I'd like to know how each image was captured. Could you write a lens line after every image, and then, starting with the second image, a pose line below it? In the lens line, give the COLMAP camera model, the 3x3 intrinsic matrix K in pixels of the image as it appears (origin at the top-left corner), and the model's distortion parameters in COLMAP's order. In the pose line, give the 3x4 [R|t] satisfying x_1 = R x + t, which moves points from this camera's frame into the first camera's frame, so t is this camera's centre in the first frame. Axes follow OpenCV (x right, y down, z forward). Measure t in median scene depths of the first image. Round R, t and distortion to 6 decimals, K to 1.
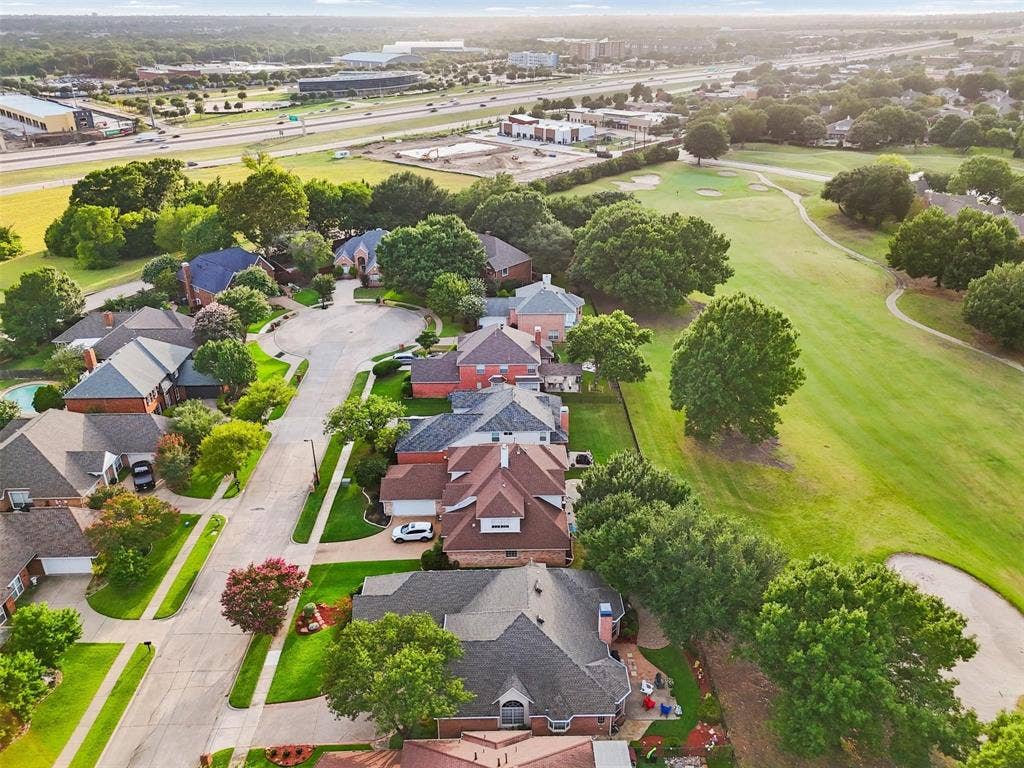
lens RADIAL K [[755.0, 0, 512.0], [0, 755.0, 384.0], [0, 0, 1]] dist [0.025889, -0.000894]
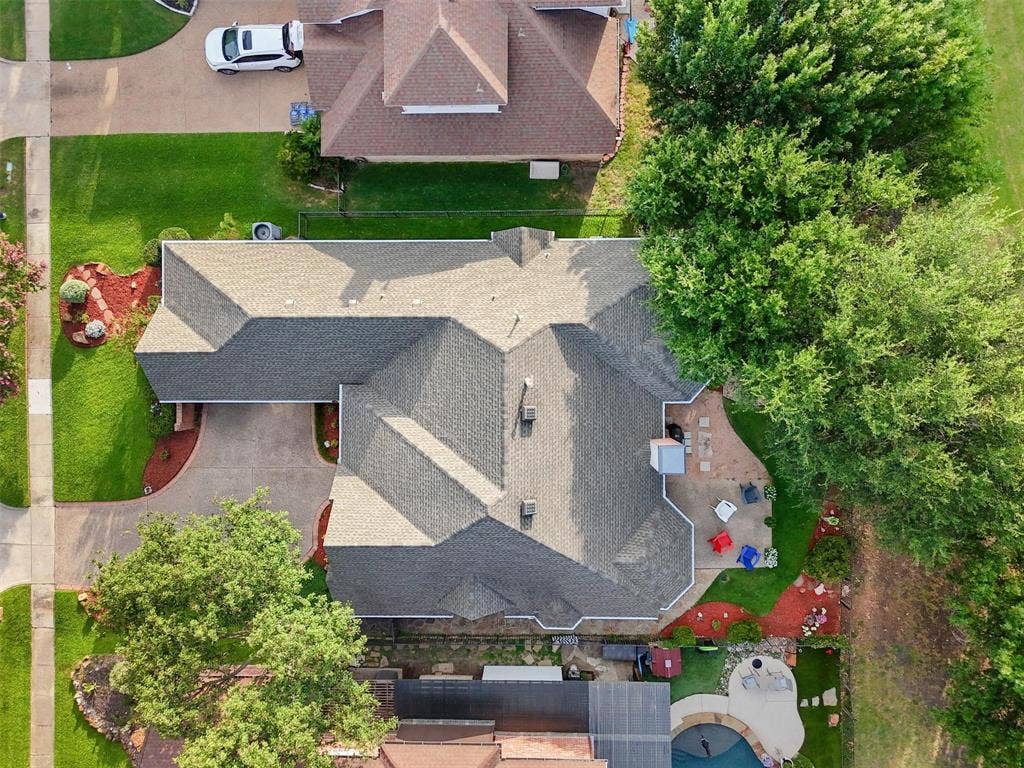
lens RADIAL K [[755.0, 0, 512.0], [0, 755.0, 384.0], [0, 0, 1]] dist [0.025889, -0.000894]
pose [[0.999545, 0.010999, -0.028094, 0.037730], [0.020296, 0.443869, 0.895862, -0.129049], [0.022324, -0.896024, 0.443444, 0.810933]]
